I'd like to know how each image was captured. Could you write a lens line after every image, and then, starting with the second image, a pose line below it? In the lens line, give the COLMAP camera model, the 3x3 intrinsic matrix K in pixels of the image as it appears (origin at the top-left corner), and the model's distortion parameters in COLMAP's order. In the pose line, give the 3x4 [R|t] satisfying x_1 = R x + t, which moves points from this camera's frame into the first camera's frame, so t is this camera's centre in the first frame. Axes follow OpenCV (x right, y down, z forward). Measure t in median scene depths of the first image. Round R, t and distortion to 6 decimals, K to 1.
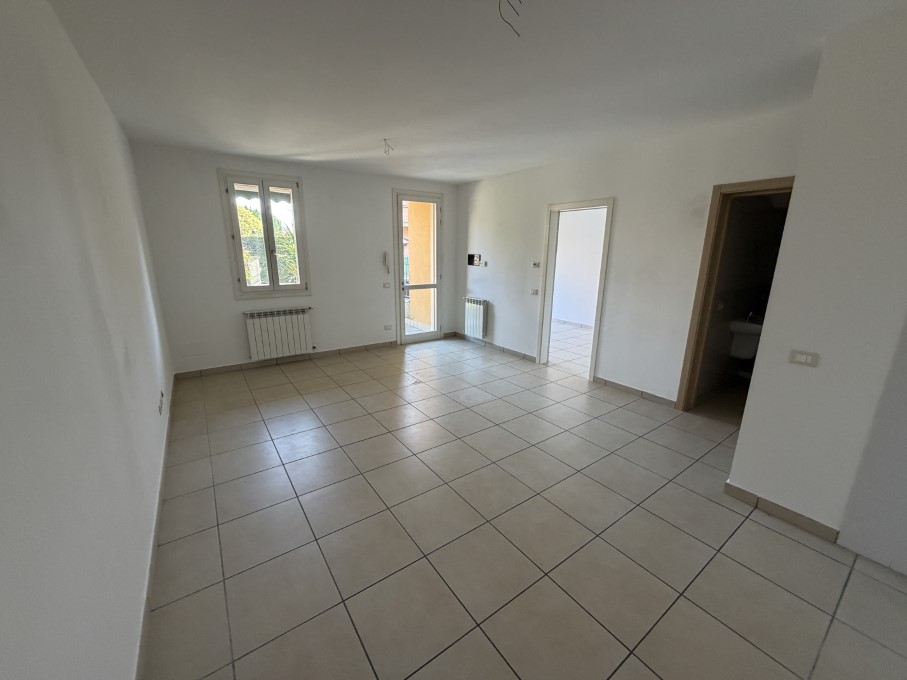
lens RADIAL K [[360.9, 0, 449.8], [0, 360.9, 340.4], [0, 0, 1]] dist [-0.000873, -0.000046]
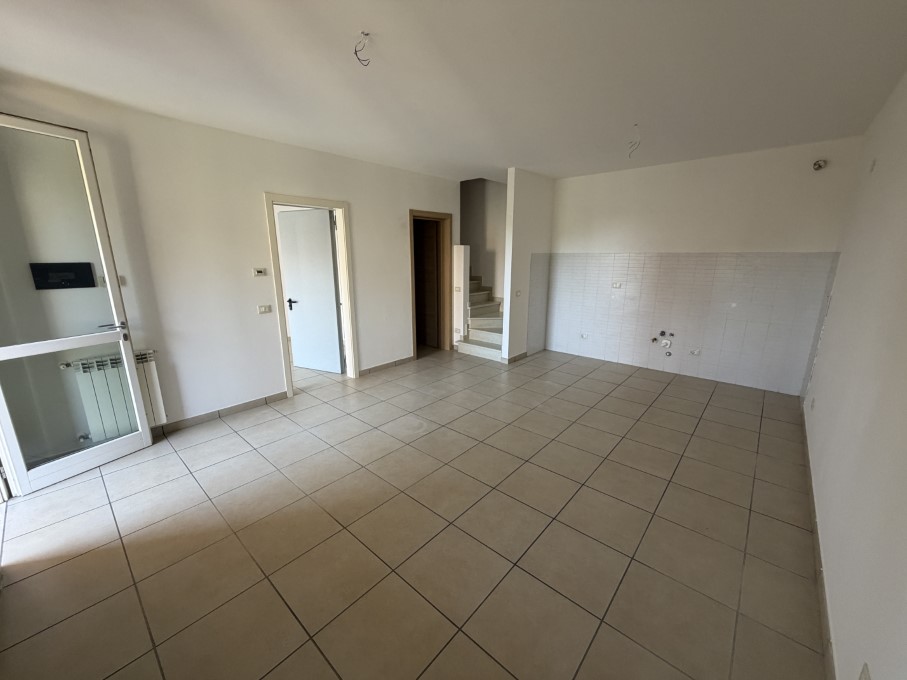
lens RADIAL K [[360.9, 0, 448.6], [0, 360.9, 339.6], [0, 0, 1]] dist [-0.000873, -0.000046]
pose [[-0.225388, -0.226324, 0.947617, -0.672039], [0.243199, 0.928784, 0.279670, -0.230720], [-0.943427, 0.293494, -0.154295, 0.943636]]
